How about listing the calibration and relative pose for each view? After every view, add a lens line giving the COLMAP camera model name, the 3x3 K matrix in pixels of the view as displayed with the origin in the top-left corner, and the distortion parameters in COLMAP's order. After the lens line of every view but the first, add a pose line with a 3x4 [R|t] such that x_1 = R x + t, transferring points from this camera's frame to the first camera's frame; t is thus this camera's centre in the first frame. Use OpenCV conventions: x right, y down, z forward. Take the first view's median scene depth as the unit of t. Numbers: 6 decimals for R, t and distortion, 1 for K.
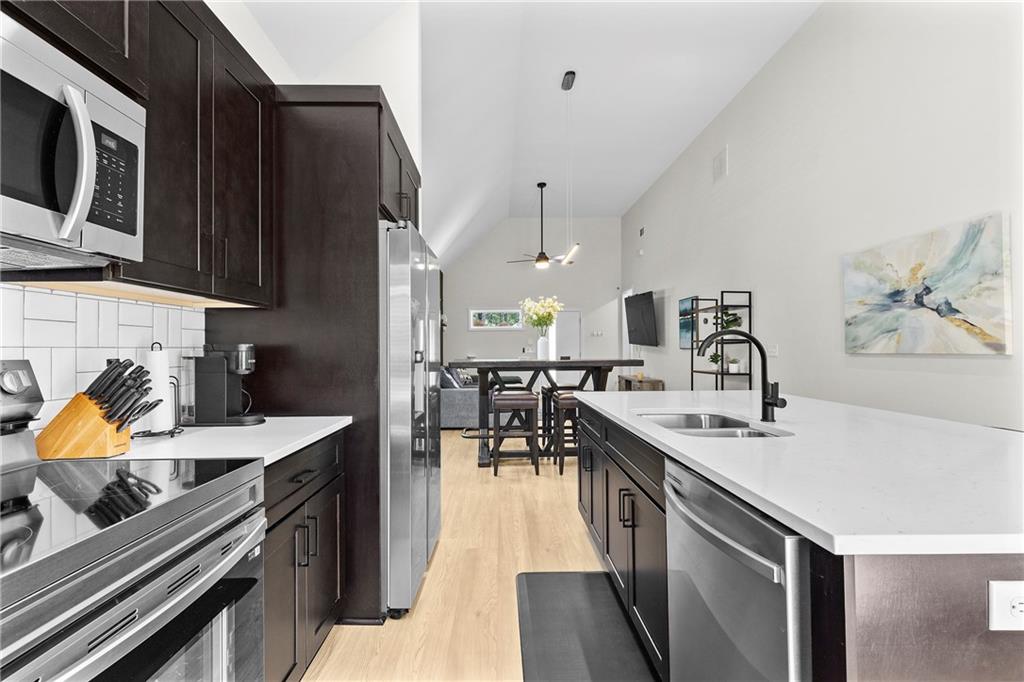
lens RADIAL K [[458.5, 0, 512.0], [0, 458.5, 341.0], [0, 0, 1]] dist [-0.001016, -0.000138]
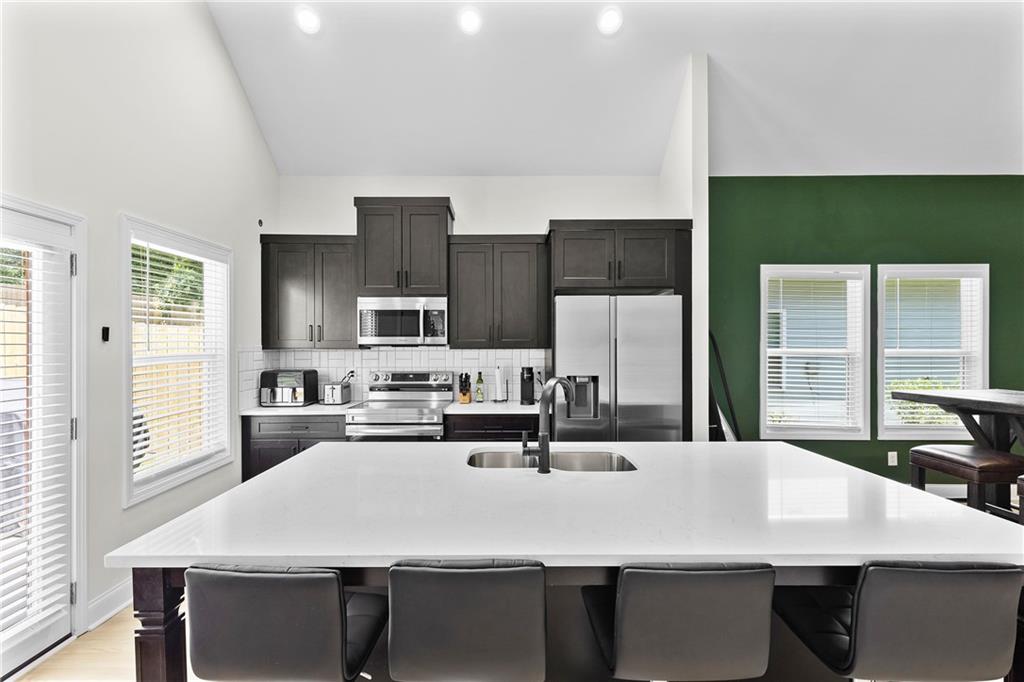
lens RADIAL K [[458.5, 0, 512.0], [0, 458.5, 341.0], [0, 0, 1]] dist [-0.001016, -0.000138]
pose [[-0.029298, -0.001957, -0.999569, 1.687547], [0.018985, 0.999817, -0.002514, -0.120417], [0.999390, -0.019050, -0.029255, 1.063978]]
